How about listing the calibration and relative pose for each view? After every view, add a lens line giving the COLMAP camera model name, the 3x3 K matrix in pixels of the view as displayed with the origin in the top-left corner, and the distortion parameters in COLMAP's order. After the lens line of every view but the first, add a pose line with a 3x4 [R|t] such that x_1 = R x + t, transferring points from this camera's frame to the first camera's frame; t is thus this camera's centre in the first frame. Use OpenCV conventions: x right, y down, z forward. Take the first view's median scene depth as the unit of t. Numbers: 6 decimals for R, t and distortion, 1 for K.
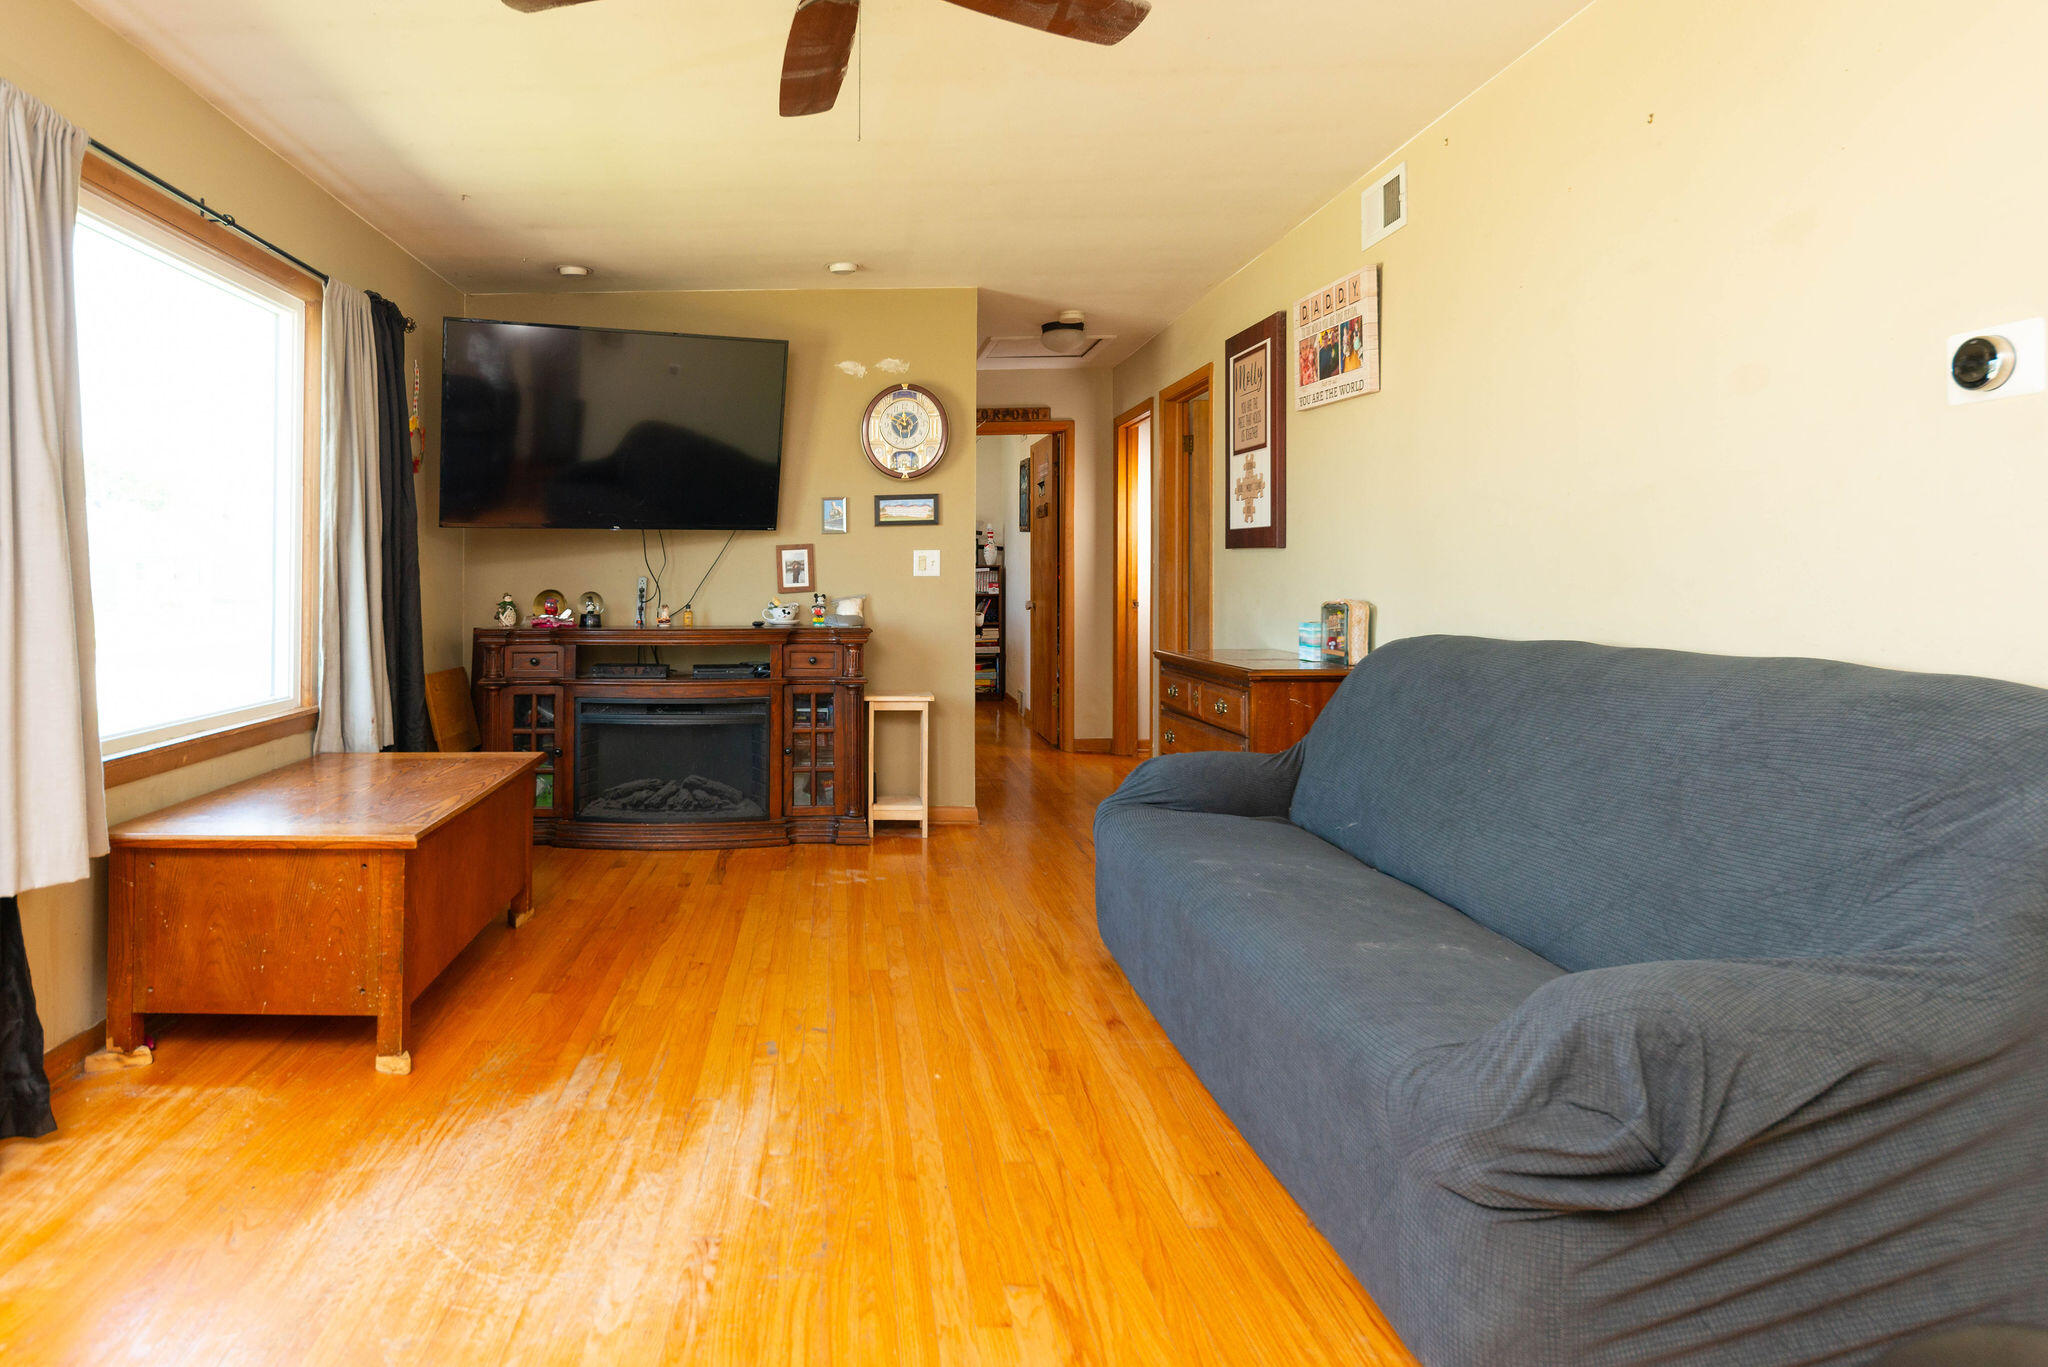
lens RADIAL K [[1148.5, 0, 803.2], [0, 1148.5, 563.7], [0, 0, 1]] dist [0.007227, -0.002723]
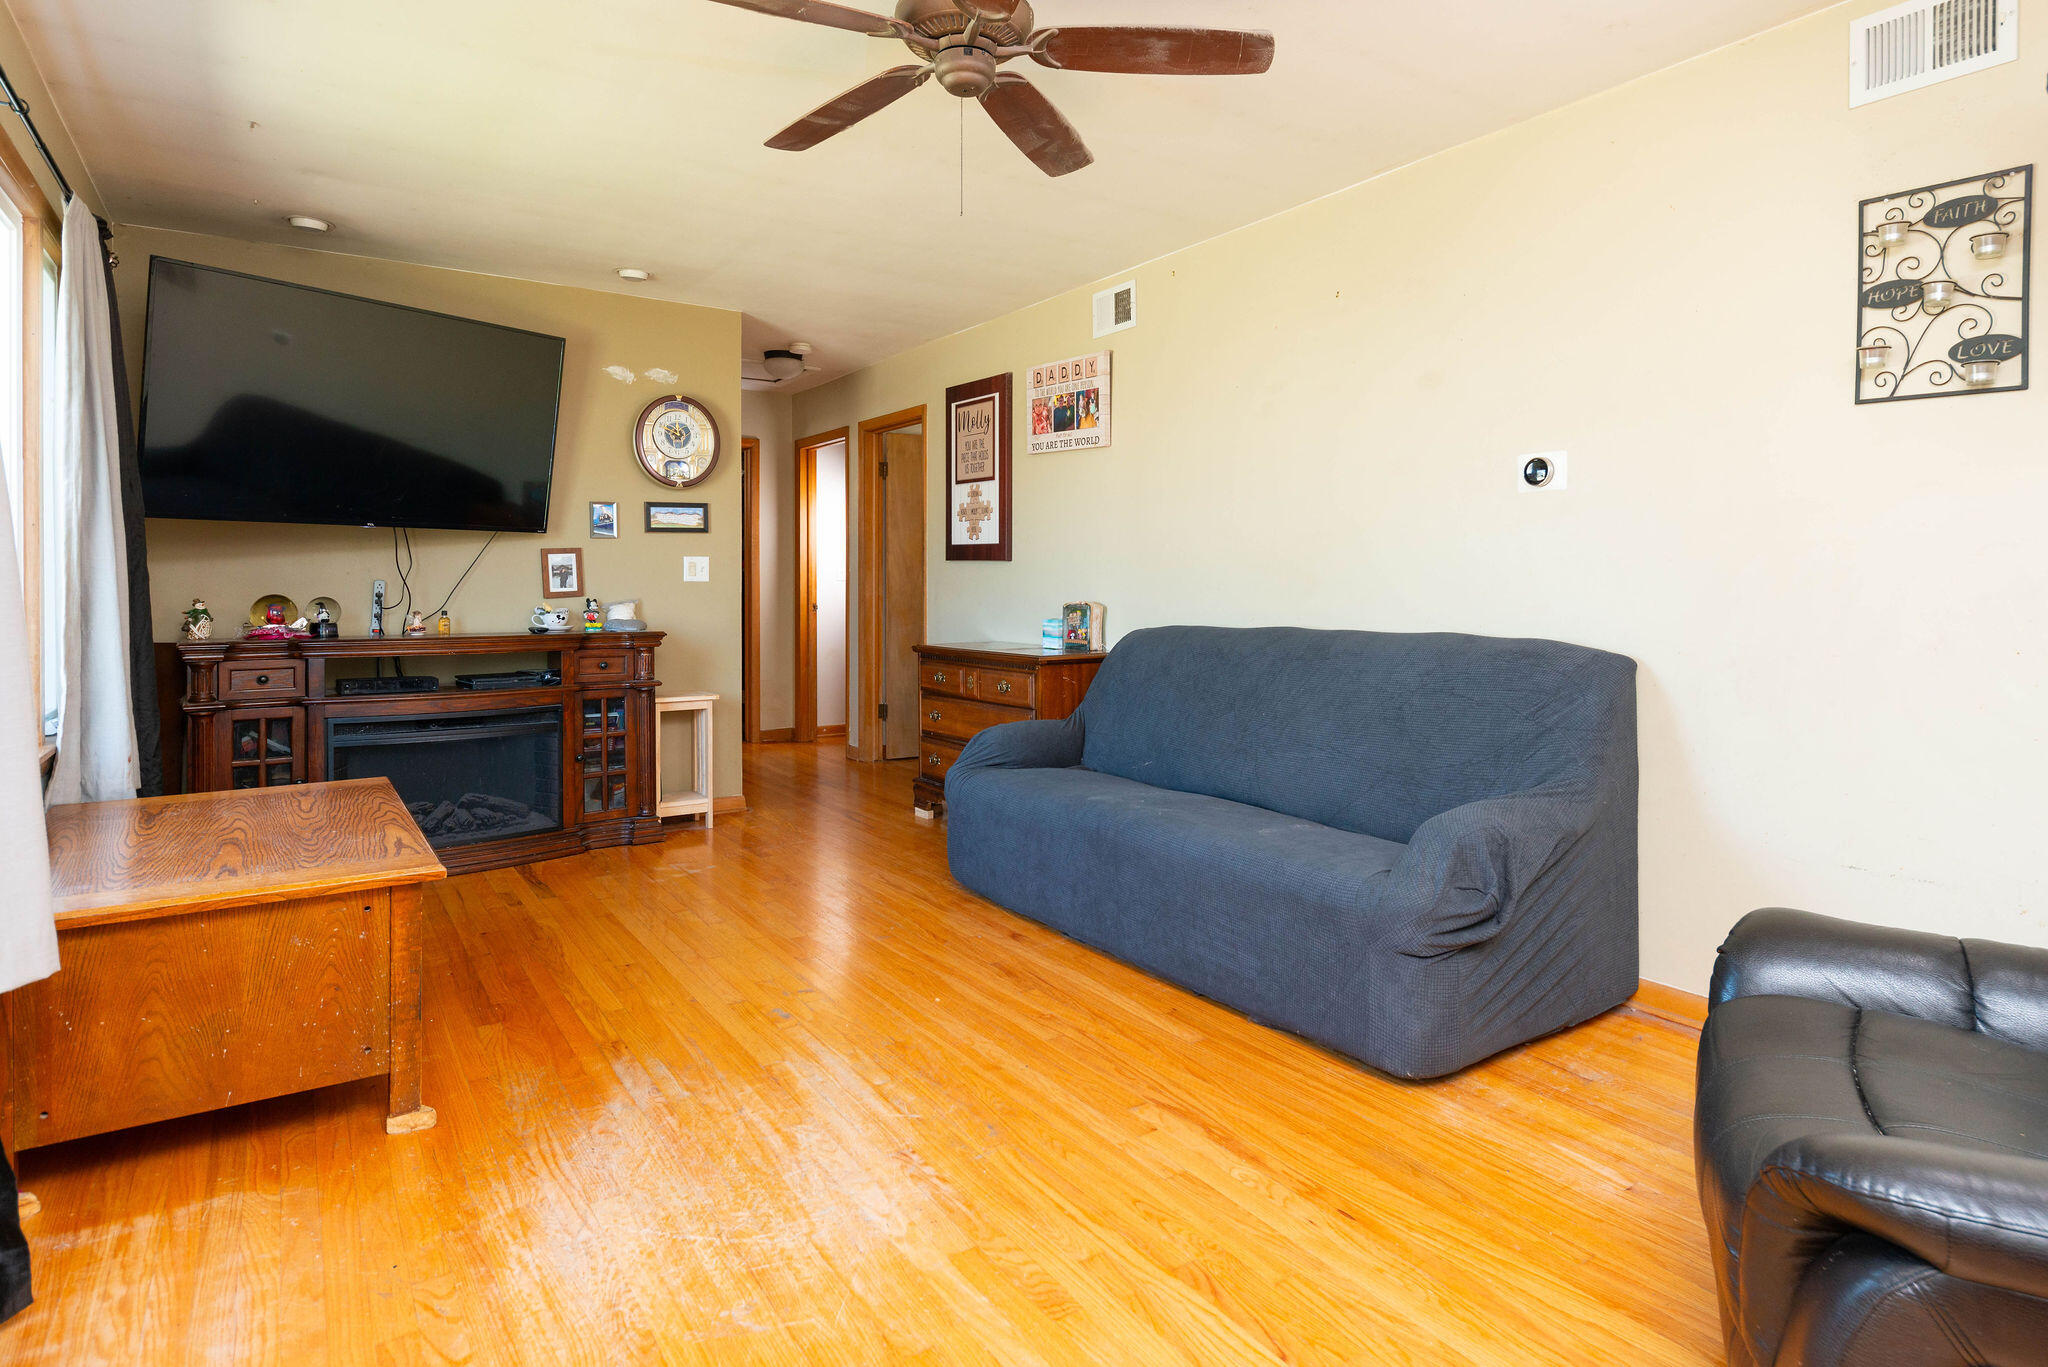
lens RADIAL K [[1091.9, 0, 1027.4], [0, 1091.9, 593.0], [0, 0, 1]] dist [0.002889, -0.002509]
pose [[0.807247, -0.000138, 0.590214, -0.266736], [-0.012165, 0.999784, 0.016871, 0.000973], [-0.590089, -0.020799, 0.807071, 0.019550]]
